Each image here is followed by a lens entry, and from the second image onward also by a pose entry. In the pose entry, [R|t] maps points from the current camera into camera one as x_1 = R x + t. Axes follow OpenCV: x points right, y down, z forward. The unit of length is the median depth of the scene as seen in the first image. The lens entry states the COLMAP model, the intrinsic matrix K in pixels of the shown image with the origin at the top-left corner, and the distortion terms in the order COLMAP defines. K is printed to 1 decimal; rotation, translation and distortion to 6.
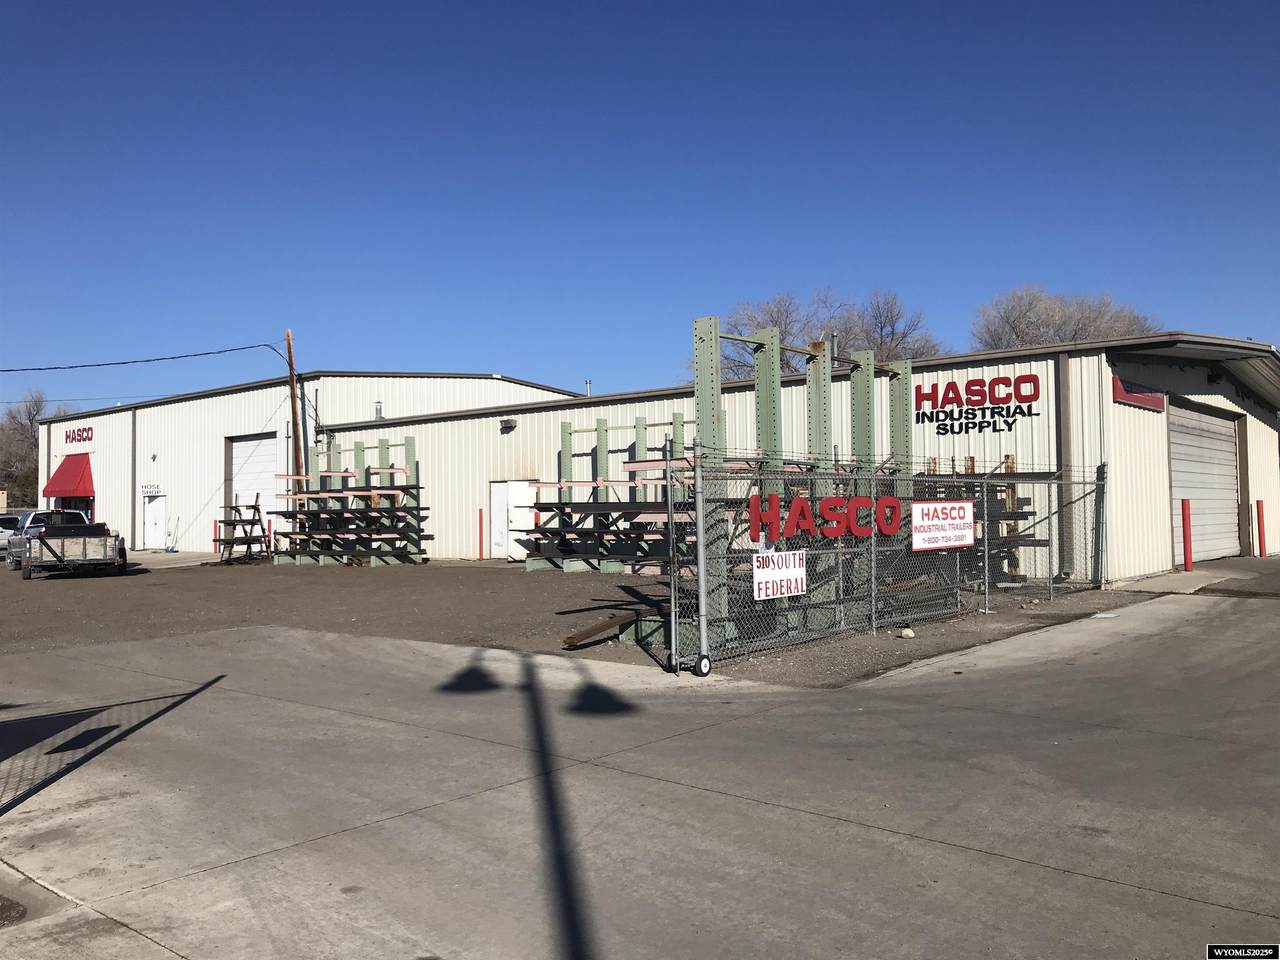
lens RADIAL K [[1050.4, 0, 641.2], [0, 1050.4, 478.1], [0, 0, 1]] dist [0.002689, -0.007709]
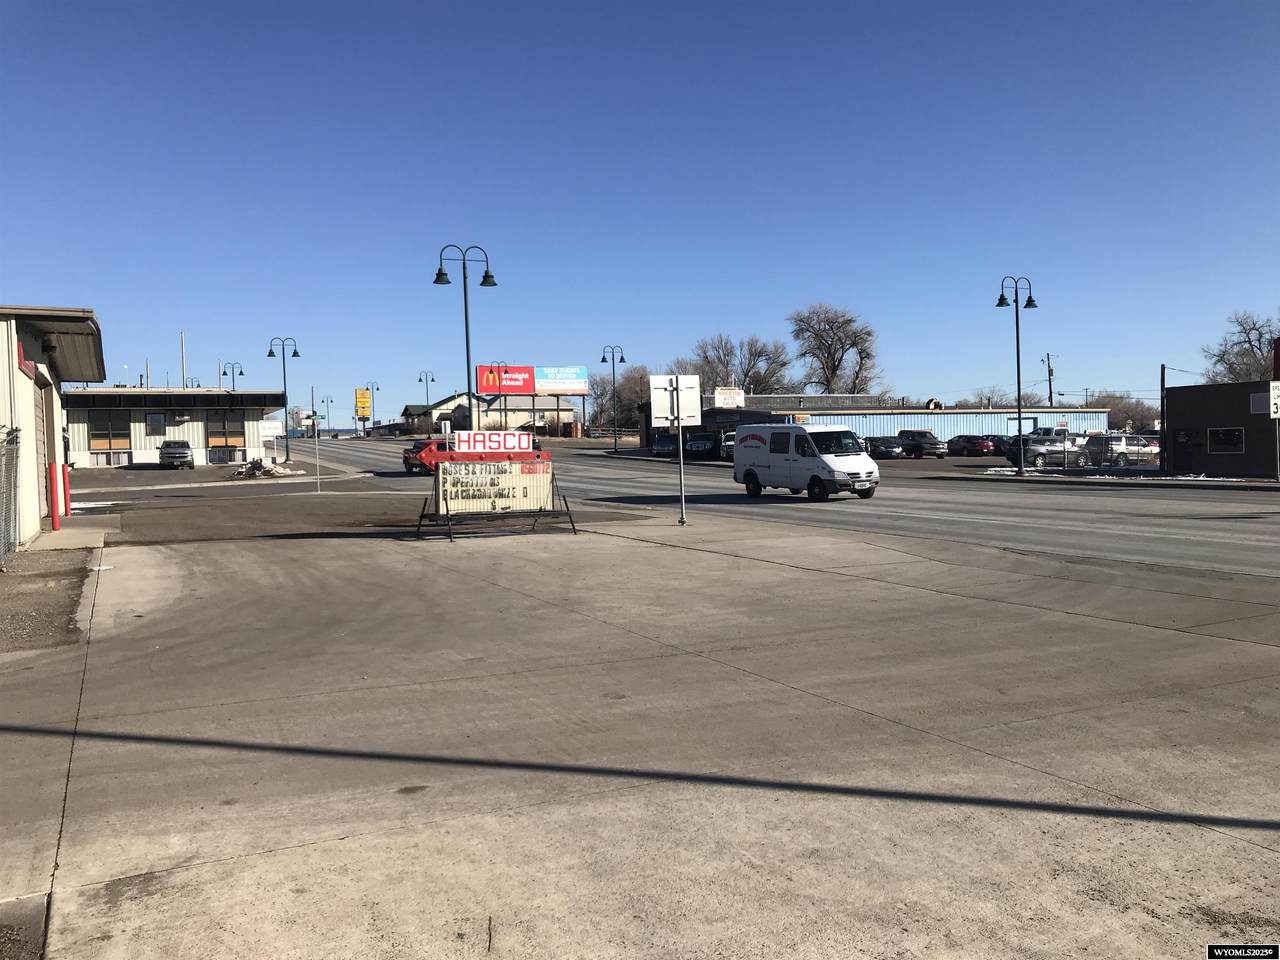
lens RADIAL K [[1050.4, 0, 640.8], [0, 1050.4, 480.5], [0, 0, 1]] dist [0.002689, -0.007709]
pose [[0.397777, -0.024408, 0.917158, -1.199110], [-0.010801, 0.999452, 0.031283, -0.005995], [-0.917419, -0.022350, 0.397295, 0.132768]]
